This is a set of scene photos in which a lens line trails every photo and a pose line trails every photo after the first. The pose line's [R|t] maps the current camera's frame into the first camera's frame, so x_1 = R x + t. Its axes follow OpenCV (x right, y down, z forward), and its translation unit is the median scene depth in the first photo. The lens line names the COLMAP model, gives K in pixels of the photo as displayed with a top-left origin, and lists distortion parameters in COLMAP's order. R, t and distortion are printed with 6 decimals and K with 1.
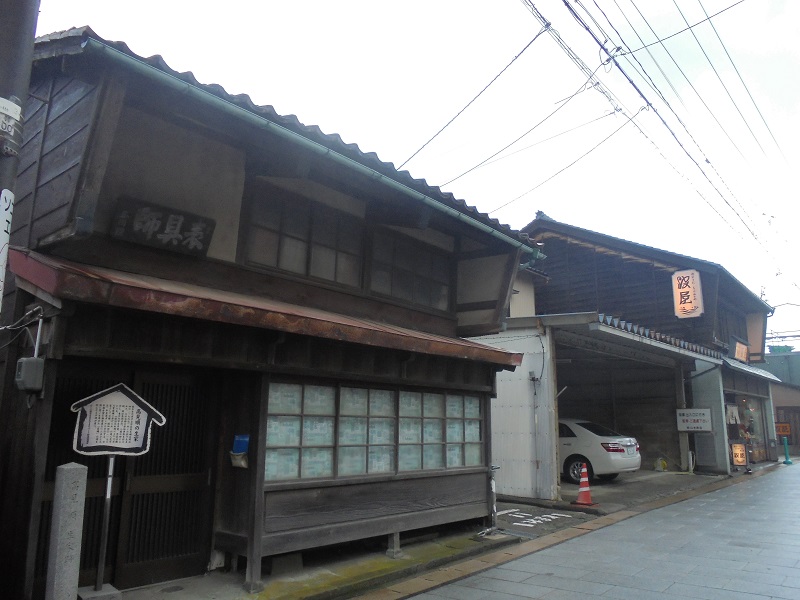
lens RADIAL K [[620.5, 0, 400.0], [0, 620.5, 300.0], [0, 0, 1]] dist [-0.112120, 0.104369]
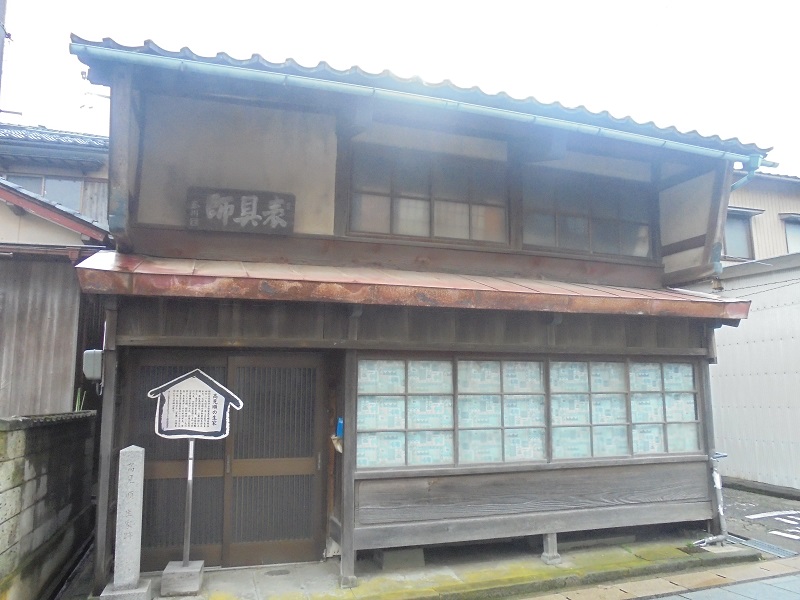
lens RADIAL K [[620.5, 0, 400.0], [0, 620.5, 300.0], [0, 0, 1]] dist [-0.112120, 0.104369]
pose [[0.848574, -0.095771, -0.520336, 0.308938], [0.117496, 0.993034, 0.008841, 0.042787], [0.515865, -0.068640, 0.853916, 0.245877]]
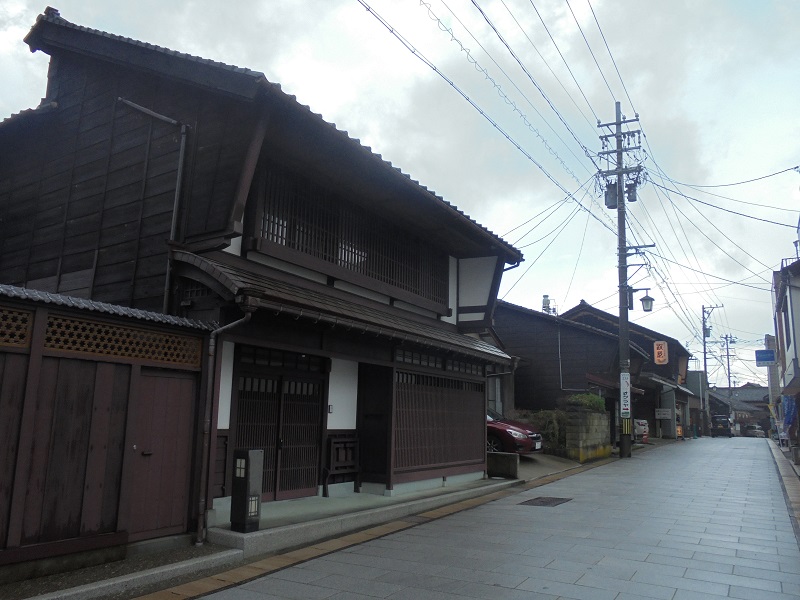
lens RADIAL K [[620.5, 0, 400.0], [0, 620.5, 300.0], [0, 0, 1]] dist [-0.112120, 0.104369]
pose [[0.984895, 0.053766, 0.164591, -0.134827], [-0.056511, 0.998329, 0.012043, -0.029447], [-0.163669, -0.021163, 0.986288, -0.159872]]
